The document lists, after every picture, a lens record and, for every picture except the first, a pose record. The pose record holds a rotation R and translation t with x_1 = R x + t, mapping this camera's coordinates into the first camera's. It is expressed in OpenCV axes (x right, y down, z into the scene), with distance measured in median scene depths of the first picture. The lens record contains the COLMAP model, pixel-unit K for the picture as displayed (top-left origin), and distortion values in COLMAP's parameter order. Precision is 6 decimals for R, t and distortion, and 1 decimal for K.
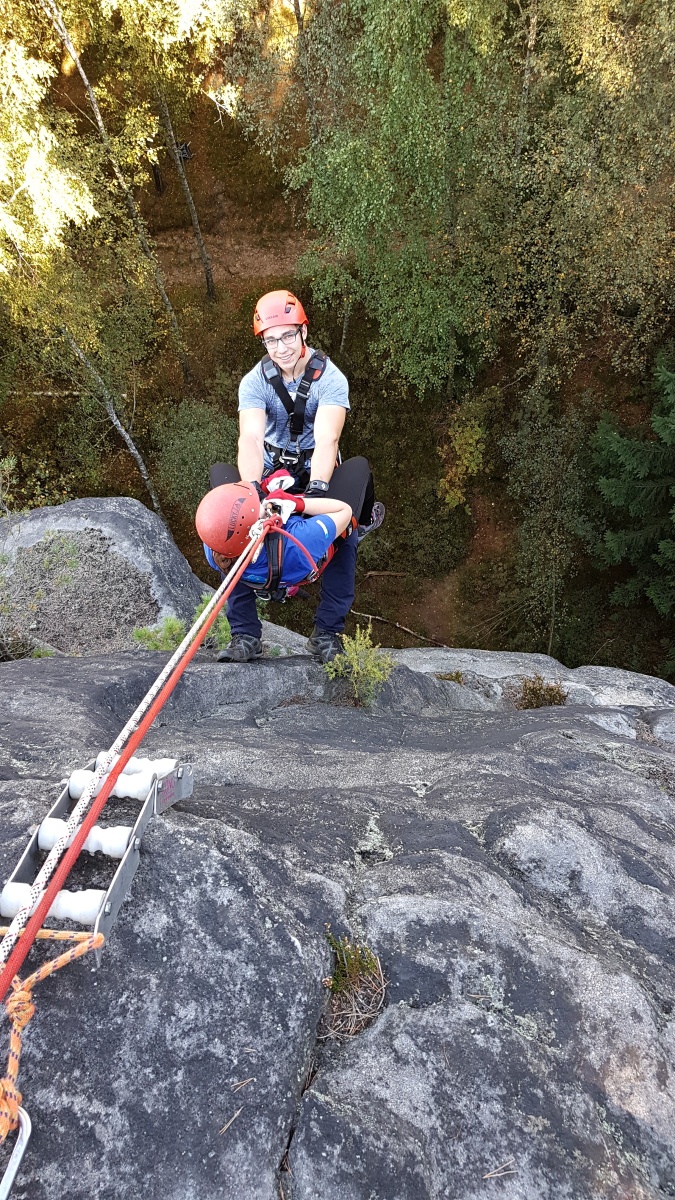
lens RADIAL K [[923.3, 0, 347.6], [0, 923.3, 587.5], [0, 0, 1]] dist [0.120763, -0.232509]
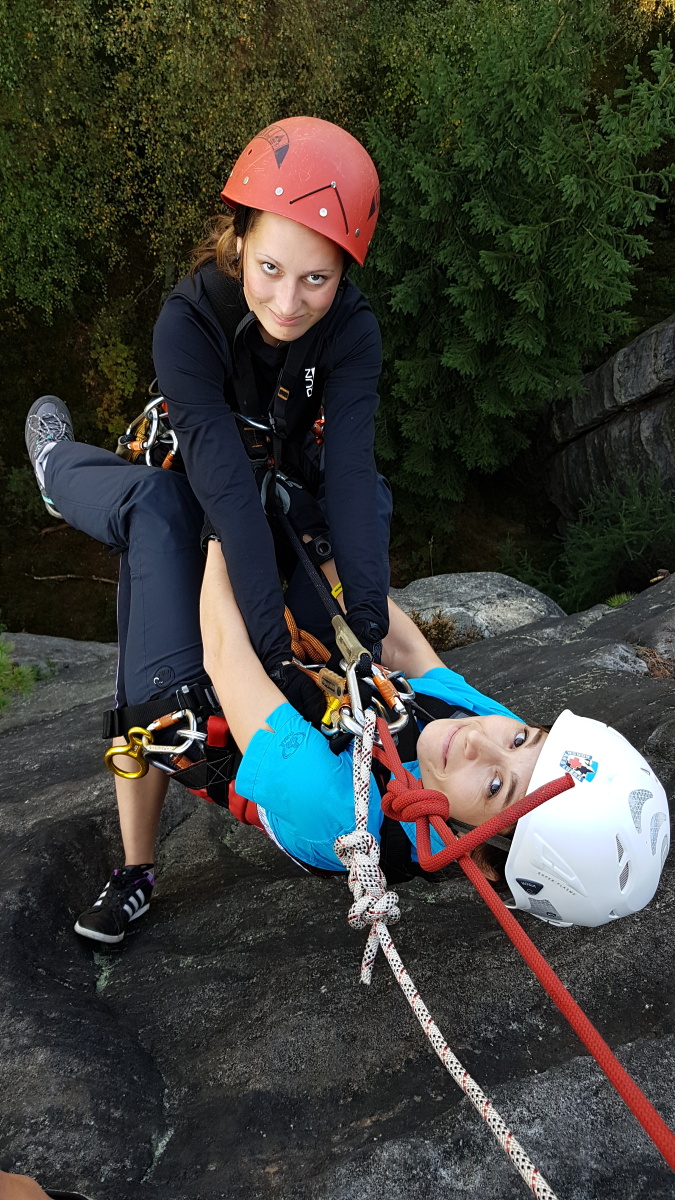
lens RADIAL K [[925.8, 0, 338.8], [0, 925.8, 604.8], [0, 0, 1]] dist [0.042344, -0.072678]
pose [[0.904454, -0.280793, 0.321121, -0.089943], [0.244331, 0.958084, 0.149594, -0.039487], [-0.349666, -0.056841, 0.935149, 0.200749]]
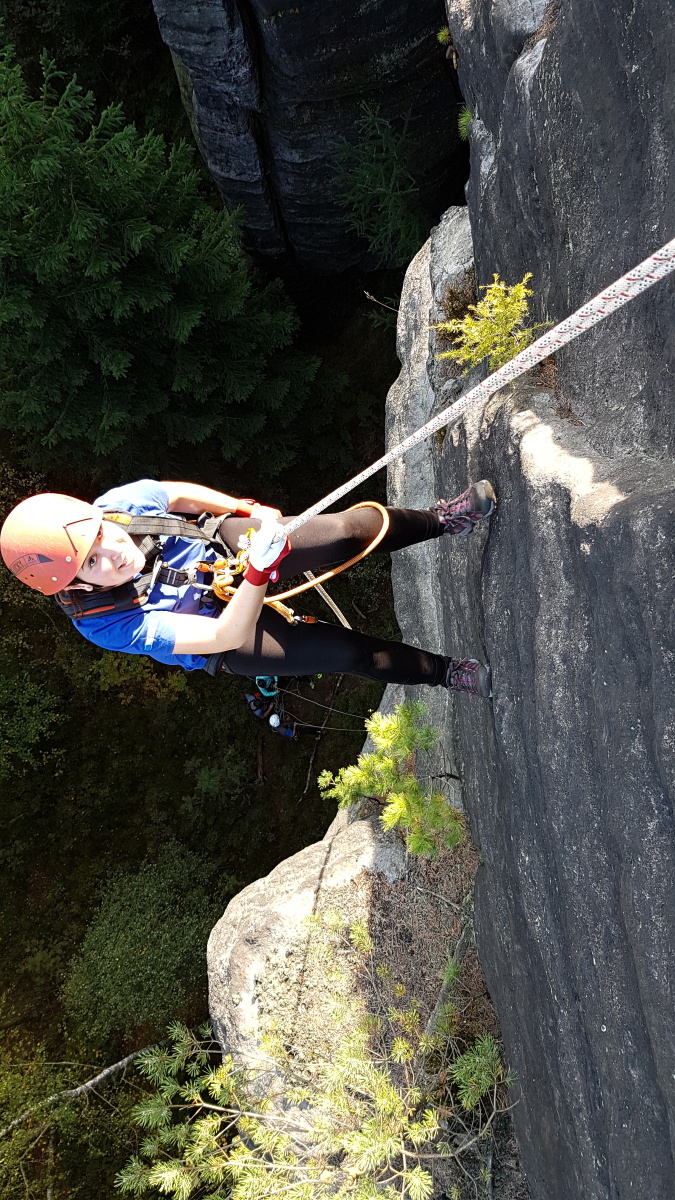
lens RADIAL K [[926.7, 0, 337.9], [0, 926.7, 582.3], [0, 0, 1]] dist [0.073028, -0.130482]
pose [[-0.058872, -0.957645, 0.281868, -0.183798], [0.995321, -0.034638, 0.090202, -0.054184], [-0.076618, 0.285860, 0.955204, 0.222075]]
